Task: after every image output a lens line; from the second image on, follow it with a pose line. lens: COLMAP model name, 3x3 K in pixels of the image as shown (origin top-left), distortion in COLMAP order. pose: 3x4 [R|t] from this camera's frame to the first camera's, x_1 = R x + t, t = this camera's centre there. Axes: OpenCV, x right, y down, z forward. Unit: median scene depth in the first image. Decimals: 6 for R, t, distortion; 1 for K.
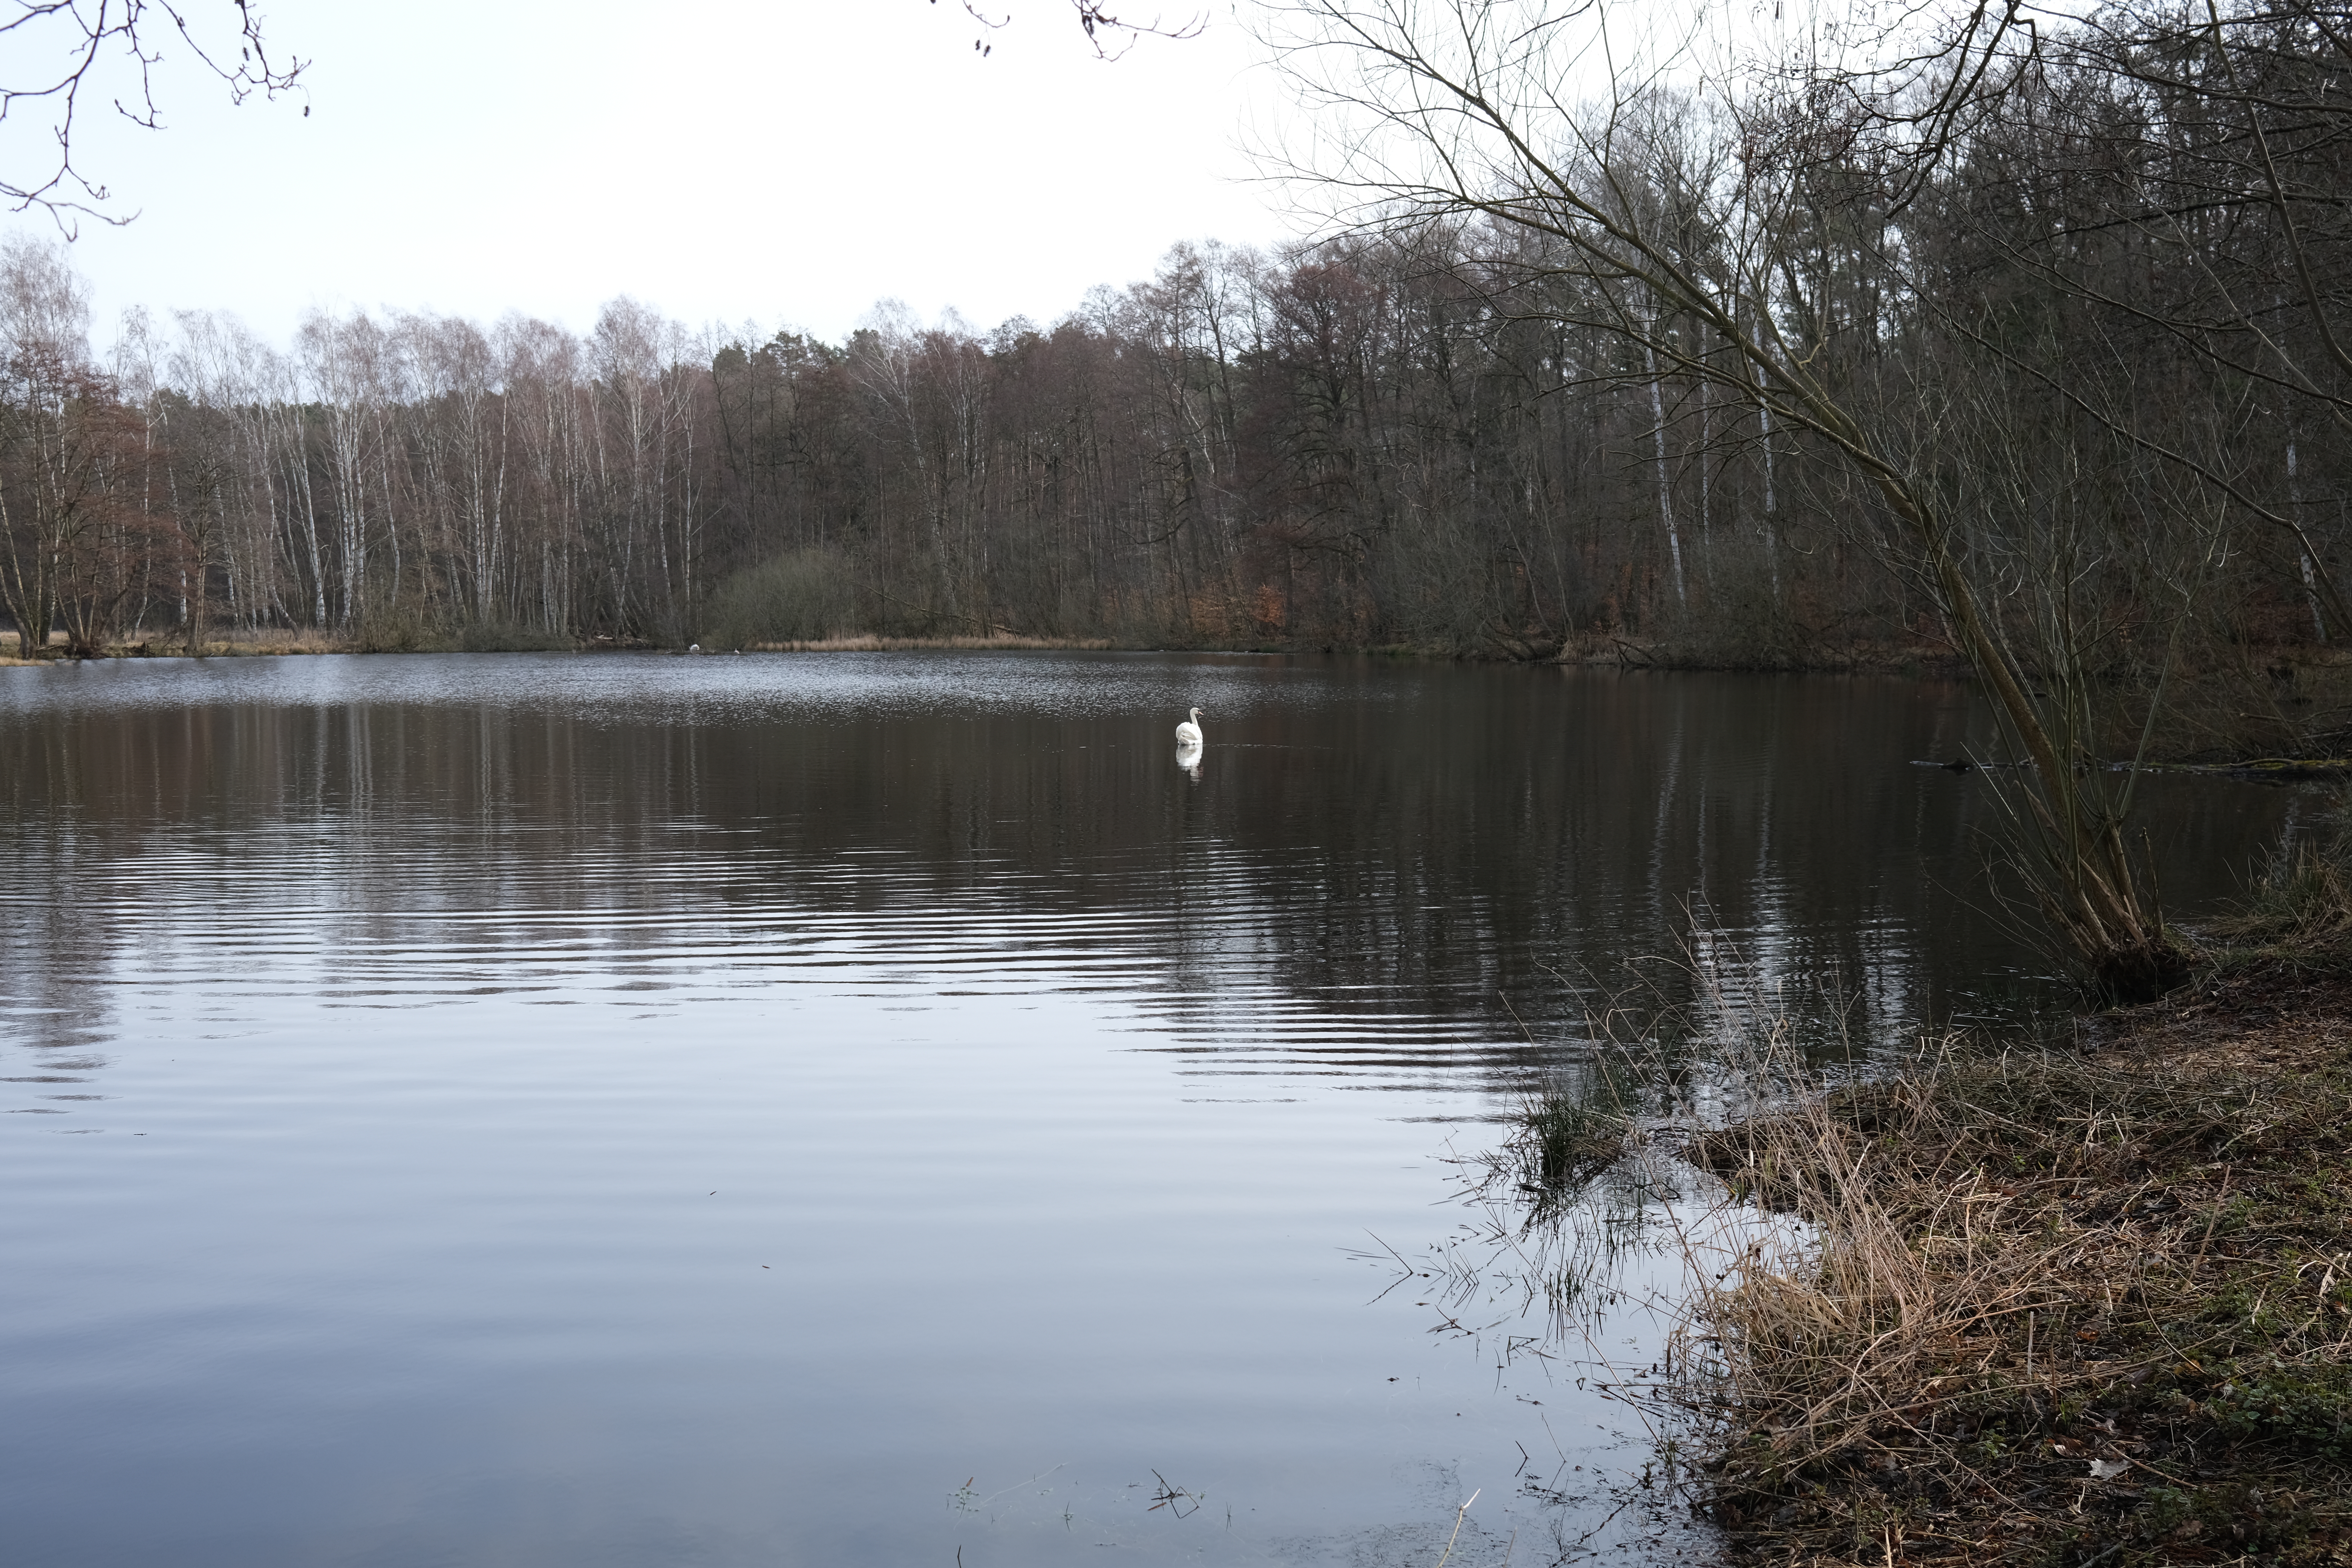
lens RADIAL K [[2386.4, 0, 1175.6], [0, 2386.4, 786.0], [0, 0, 1]] dist [0.020746, 0.000000]
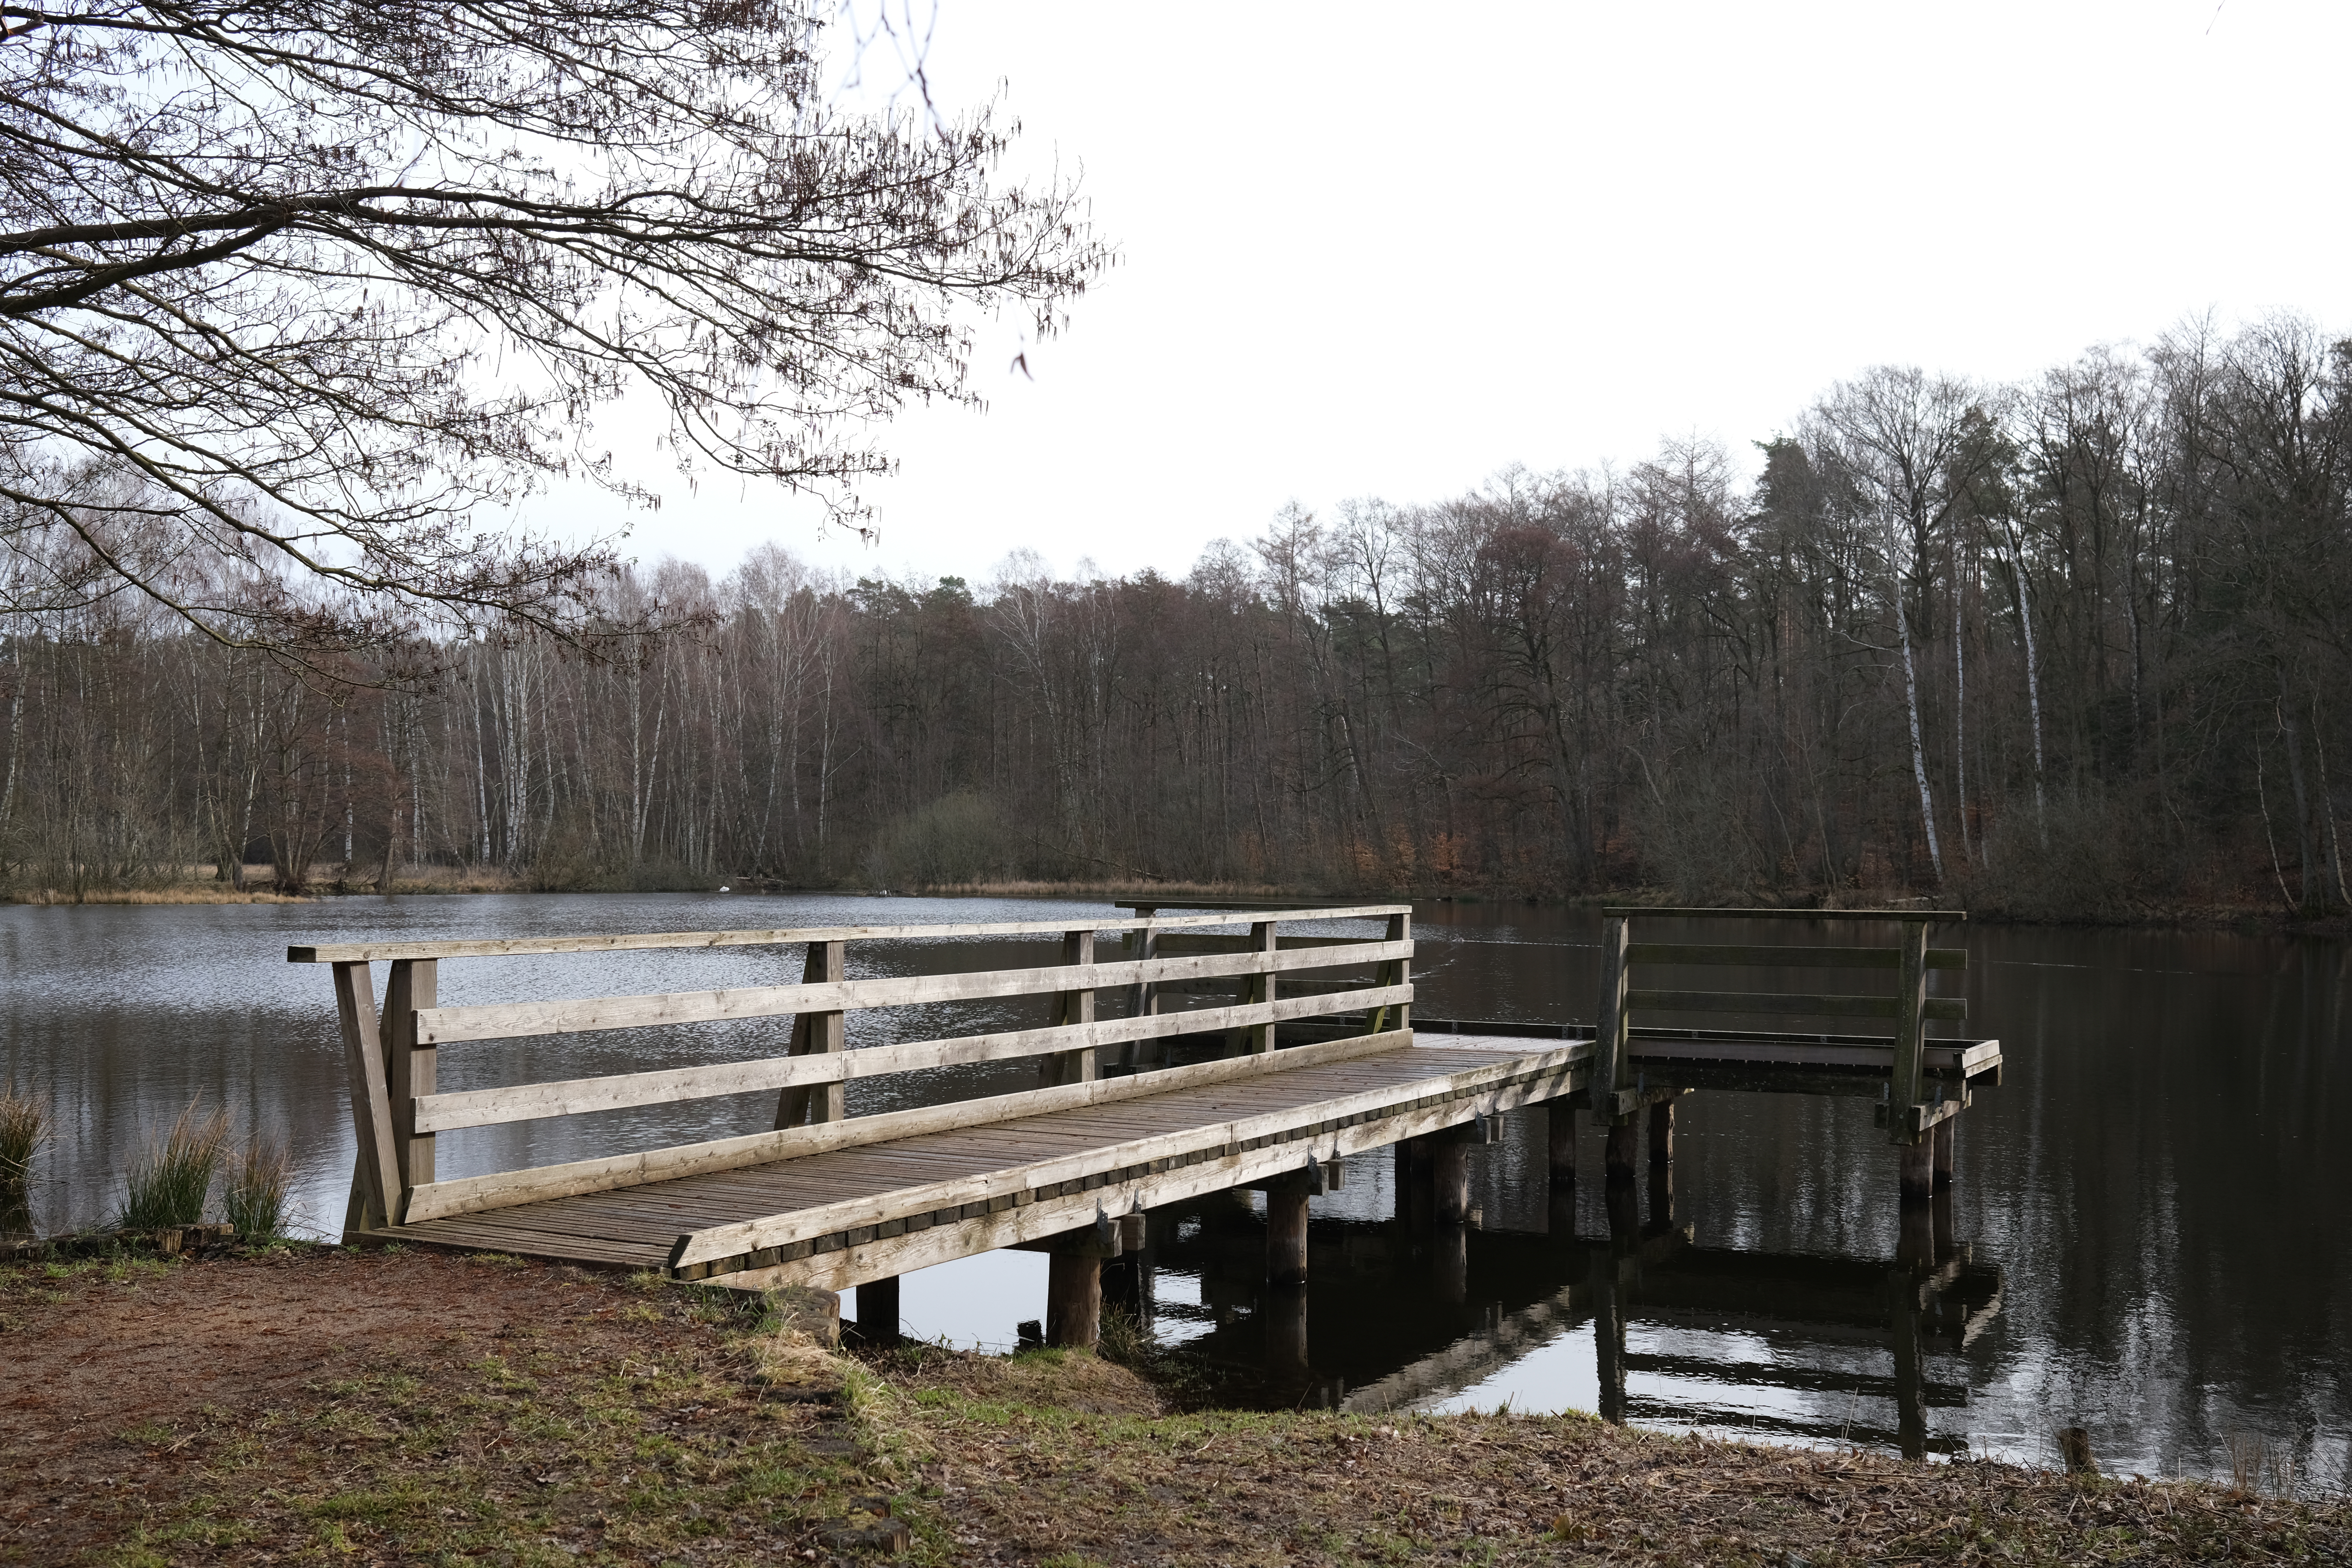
lens RADIAL K [[2386.4, 0, 1106.4], [0, 2386.4, 779.6], [0, 0, 1]] dist [0.020746, 0.000000]
pose [[0.999888, 0.013893, 0.005589, -0.126521], [-0.013244, 0.994599, -0.102939, -0.002443], [-0.006989, 0.102854, 0.994672, -0.006399]]
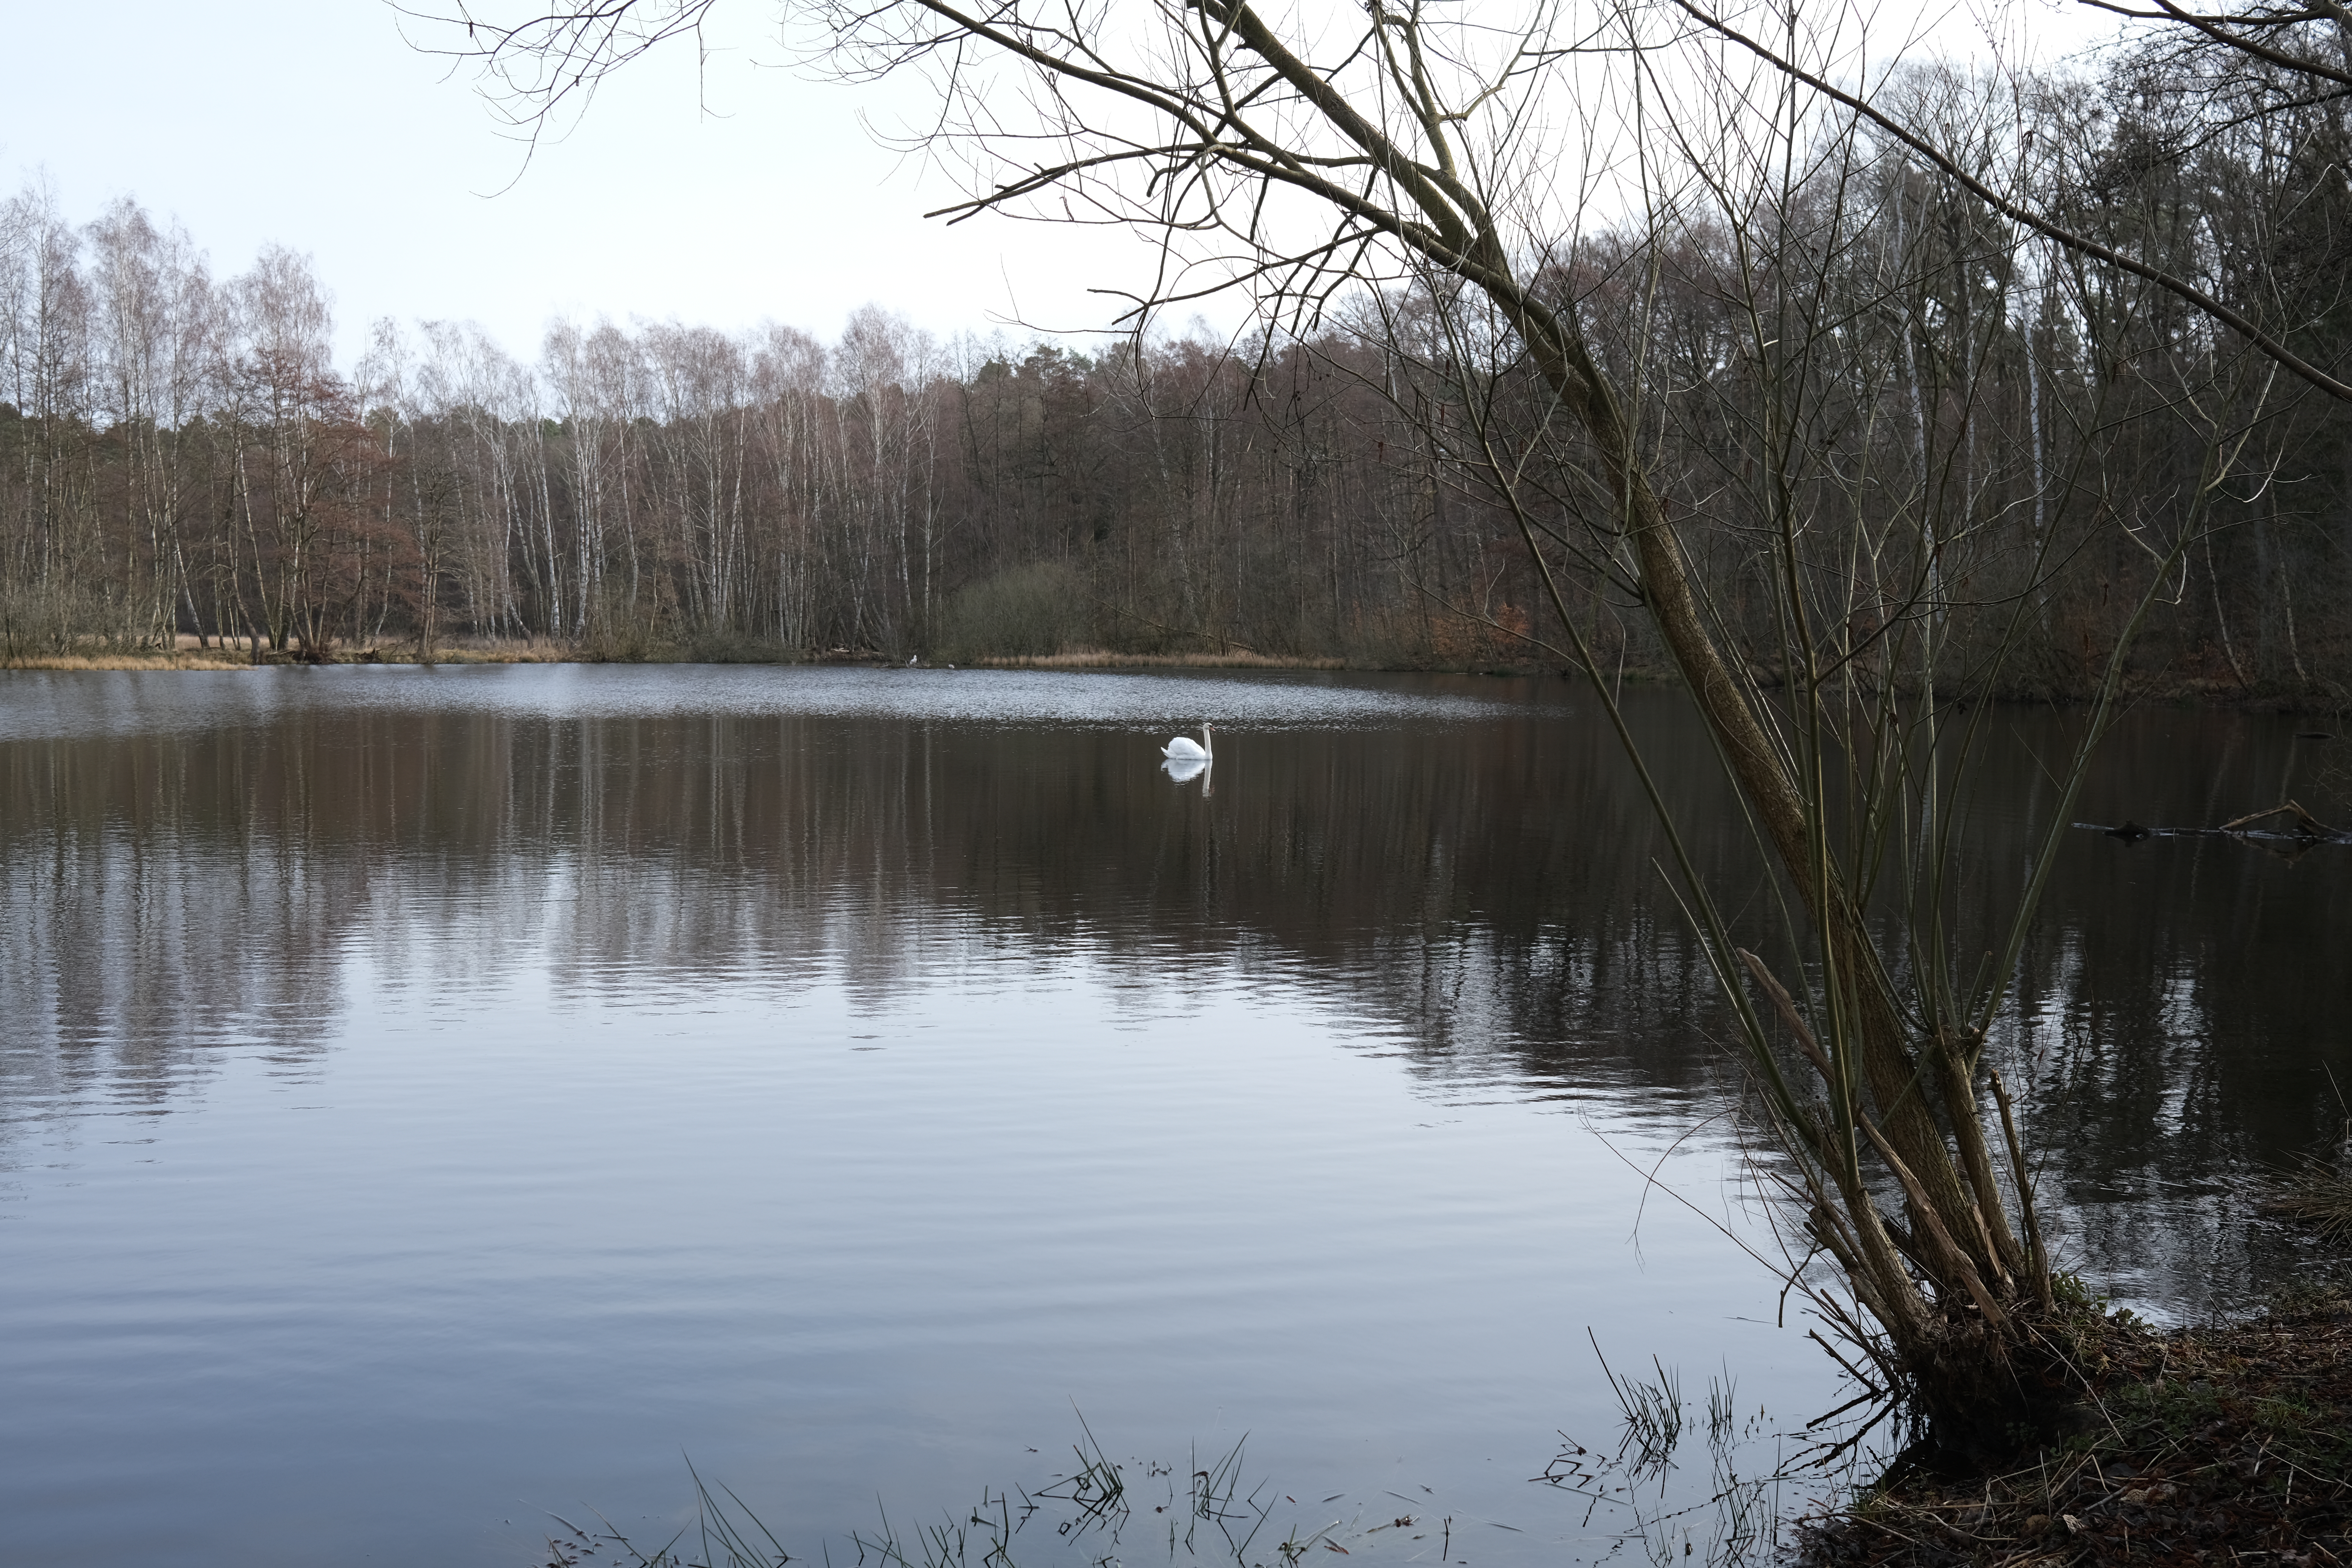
lens RADIAL K [[2386.4, 0, 1184.9], [0, 2386.4, 775.2], [0, 0, 1]] dist [0.020746, 0.000000]
pose [[0.992559, 0.019511, -0.120192, 0.030092], [-0.021052, 0.999712, -0.011561, -0.002858], [0.119932, 0.014005, 0.992683, 0.052637]]
